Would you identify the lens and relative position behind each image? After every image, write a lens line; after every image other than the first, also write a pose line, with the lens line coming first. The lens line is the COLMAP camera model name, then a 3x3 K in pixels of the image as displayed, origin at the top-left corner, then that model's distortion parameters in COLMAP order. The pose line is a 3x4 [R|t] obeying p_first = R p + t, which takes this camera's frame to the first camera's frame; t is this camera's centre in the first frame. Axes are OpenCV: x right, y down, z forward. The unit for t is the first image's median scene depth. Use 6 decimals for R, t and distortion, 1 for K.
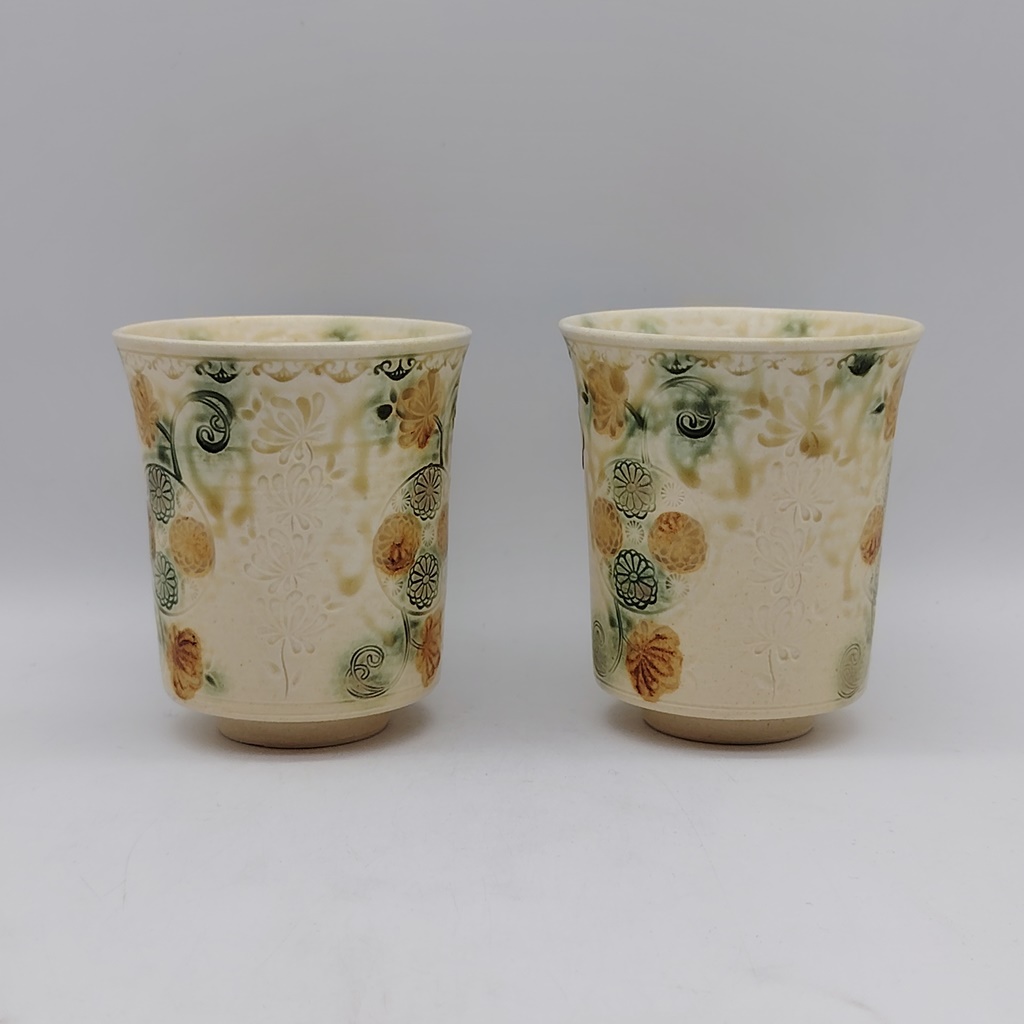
lens RADIAL K [[2008.1, 0, 512.0], [0, 2008.1, 512.0], [0, 0, 1]] dist [0.312372, -1.681640]
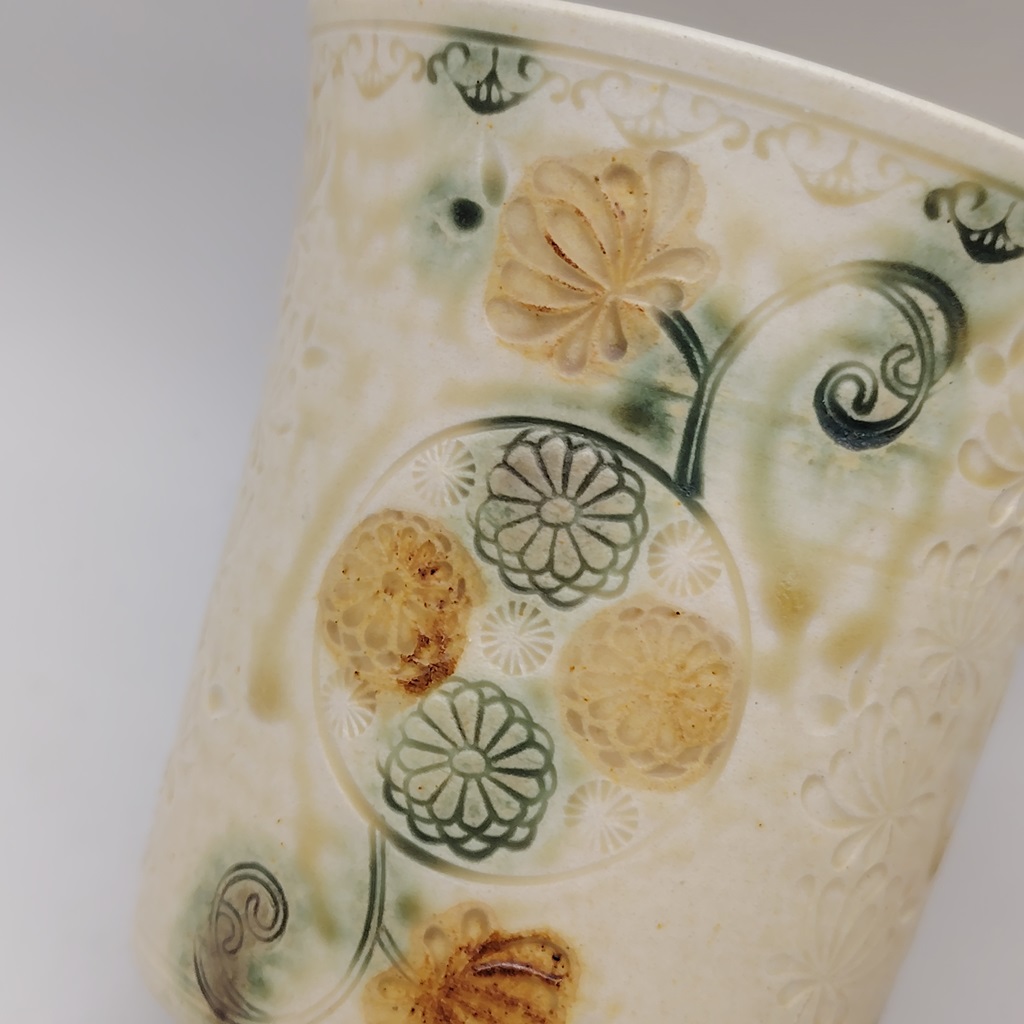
lens RADIAL K [[2008.1, 0, 512.0], [0, 2008.1, 512.0], [0, 0, 1]] dist [0.312372, -1.681640]
pose [[0.713909, 0.203587, 0.669990, -0.410062], [-0.185164, 0.977630, -0.099767, 0.025330], [-0.675313, -0.052833, 0.735636, 0.781471]]
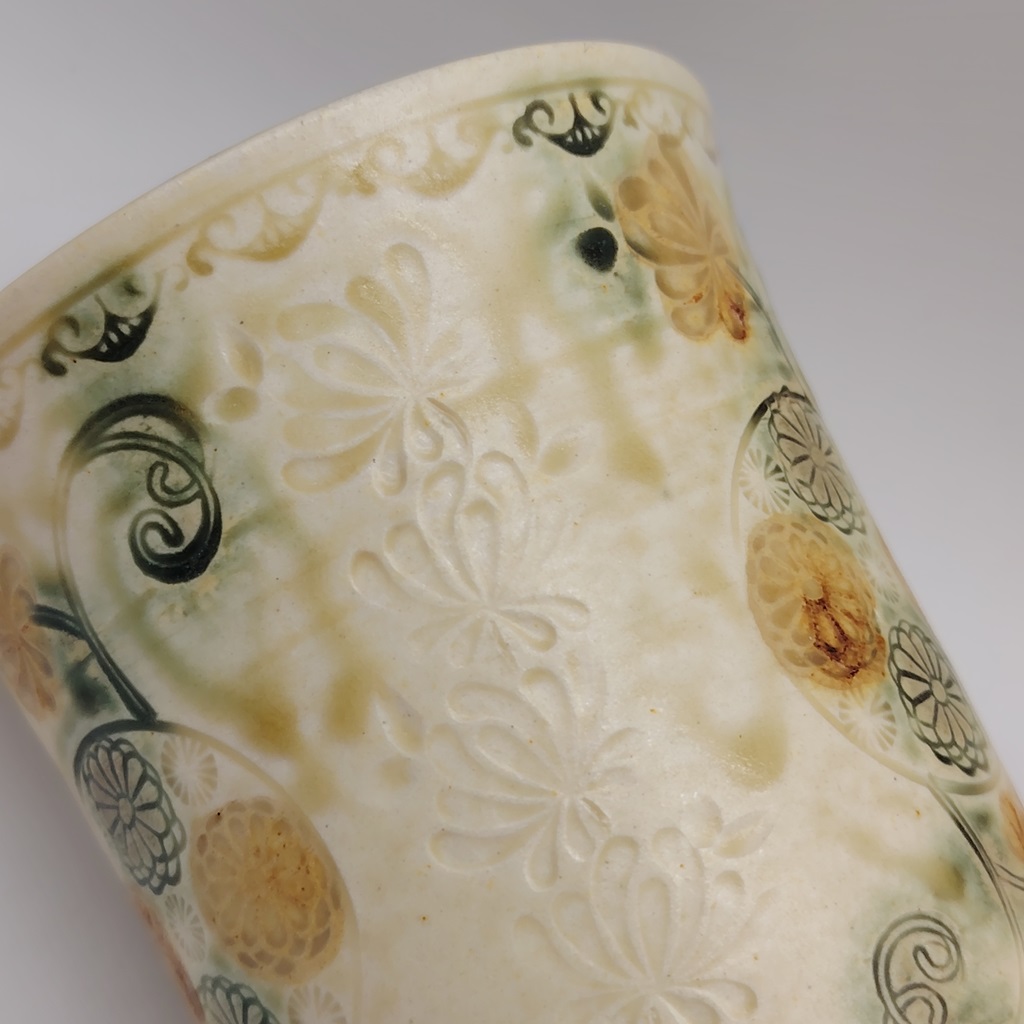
lens RADIAL K [[2008.1, 0, 512.0], [0, 2008.1, 512.0], [0, 0, 1]] dist [0.312372, -1.681640]
pose [[0.886741, -0.460892, 0.035605, -0.108468], [0.442489, 0.823996, -0.353884, 0.101089], [0.133764, 0.329558, 0.934612, 0.688796]]
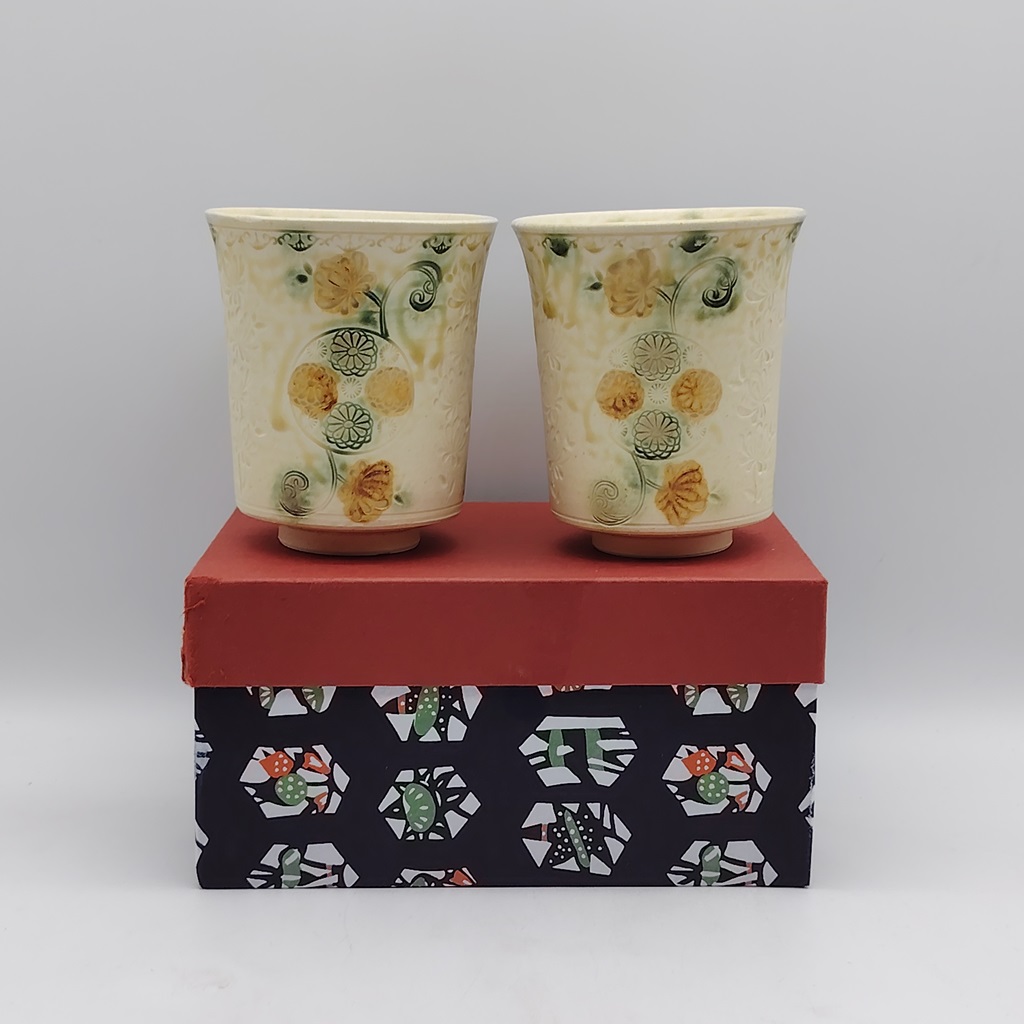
lens RADIAL K [[2008.1, 0, 512.0], [0, 2008.1, 512.0], [0, 0, 1]] dist [0.312372, -1.681640]
pose [[0.511756, -0.124658, 0.850039, -1.188341], [0.123687, 0.989800, 0.070689, 0.012131], [-0.850180, 0.068964, 0.521955, 0.305121]]
